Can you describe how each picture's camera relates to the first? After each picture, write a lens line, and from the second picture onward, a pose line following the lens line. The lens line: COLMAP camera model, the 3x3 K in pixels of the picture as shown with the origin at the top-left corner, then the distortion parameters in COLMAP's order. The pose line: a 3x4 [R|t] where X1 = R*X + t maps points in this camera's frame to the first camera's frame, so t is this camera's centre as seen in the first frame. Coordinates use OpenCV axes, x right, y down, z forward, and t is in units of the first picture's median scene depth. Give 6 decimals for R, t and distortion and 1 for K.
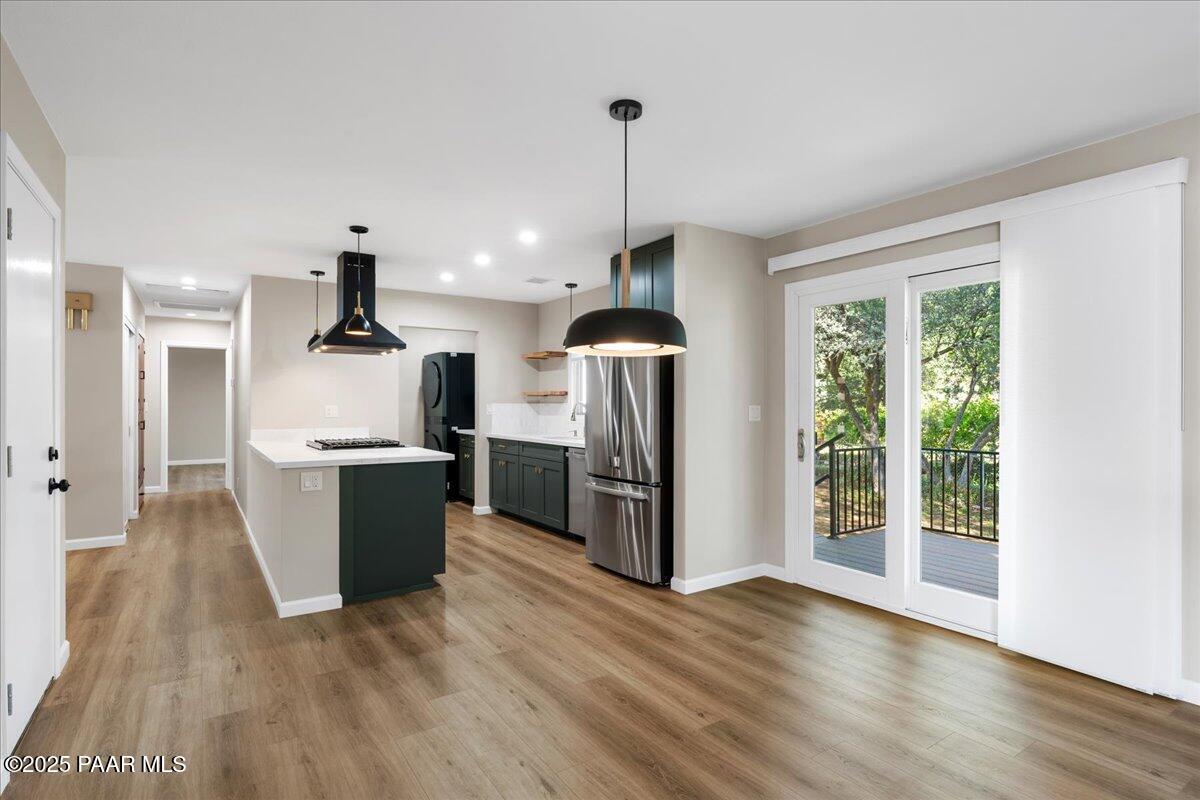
lens RADIAL K [[614.6, 0, 600.0], [0, 614.6, 400.0], [0, 0, 1]] dist [-0.001517, 0.000049]
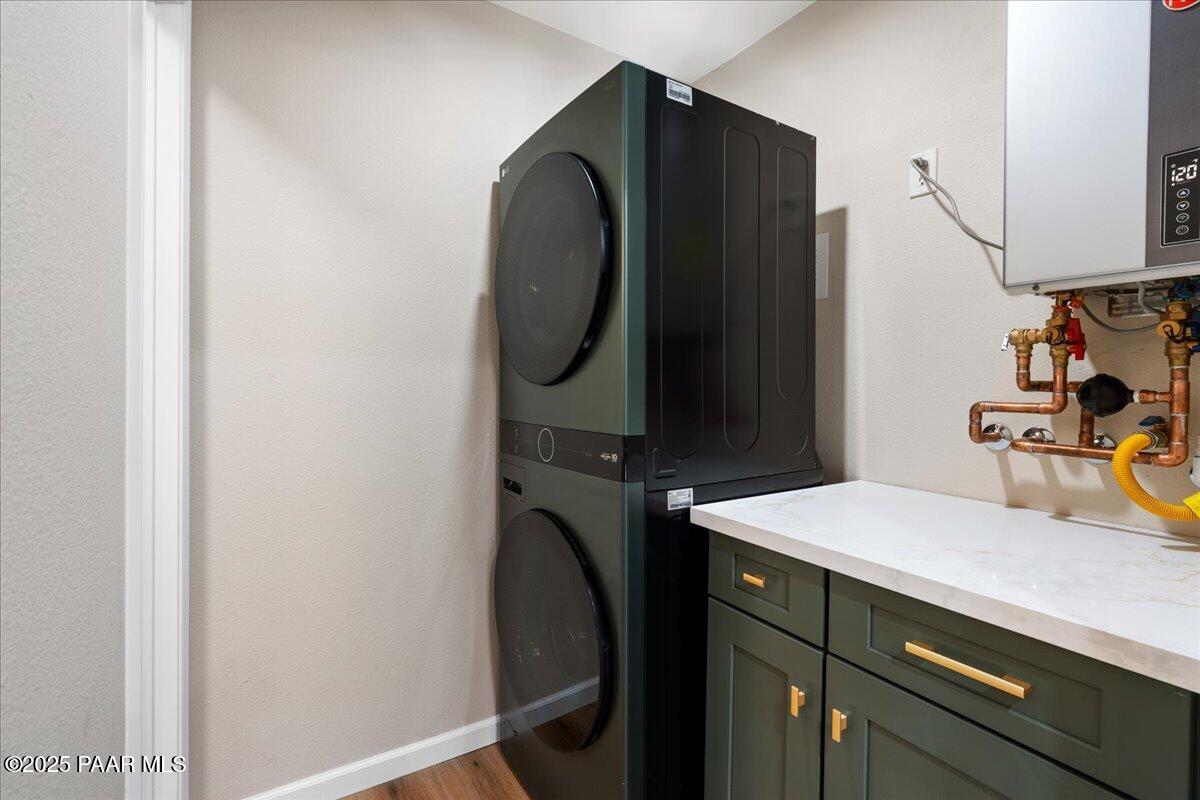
lens RADIAL K [[541.7, 0, 602.1], [0, 541.7, 393.3], [0, 0, 1]] dist [-0.004450, 0.000627]
pose [[0.999855, 0.012981, -0.010997, -0.486073], [-0.012851, 0.999849, 0.011739, 0.025808], [0.011147, -0.011596, 0.999871, 1.578032]]
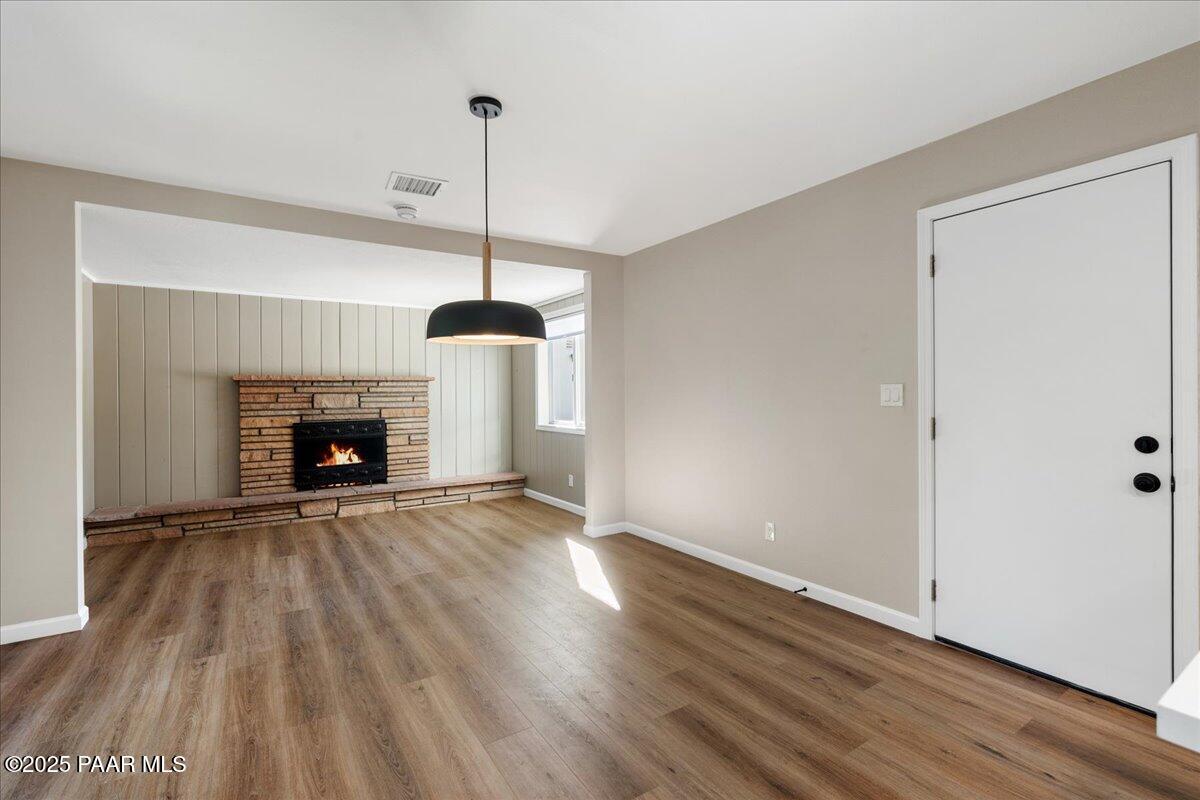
lens RADIAL K [[541.7, 0, 602.1], [0, 541.7, 393.3], [0, 0, 1]] dist [-0.004450, 0.000627]
pose [[-0.999864, 0.009757, 0.013323, -0.097661], [0.009685, 0.999938, -0.005485, 0.008669], [-0.013376, -0.005356, -0.999896, 1.154170]]
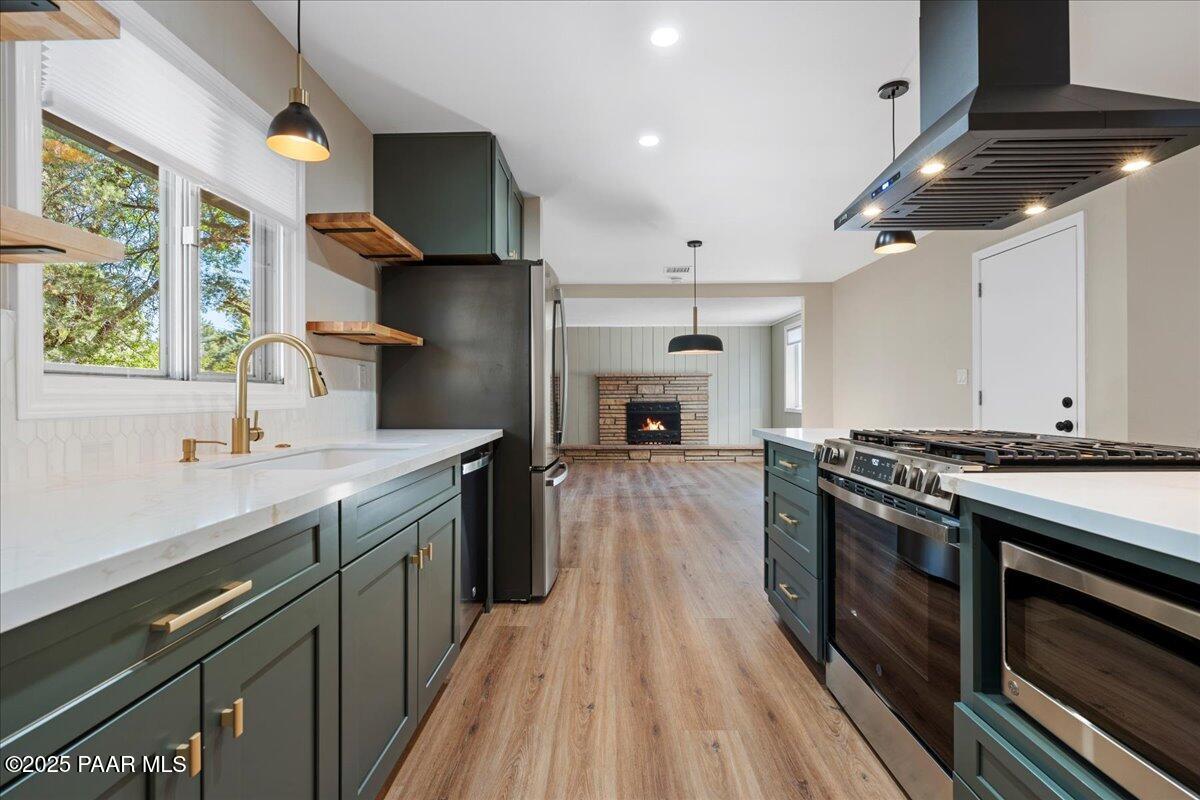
lens RADIAL K [[541.7, 0, 602.1], [0, 541.7, 393.3], [0, 0, 1]] dist [-0.004450, 0.000627]
pose [[-0.825360, 0.006973, 0.564564, -0.472885], [0.001766, 0.999951, -0.009770, 0.051042], [-0.564605, -0.007067, -0.825331, 1.693961]]
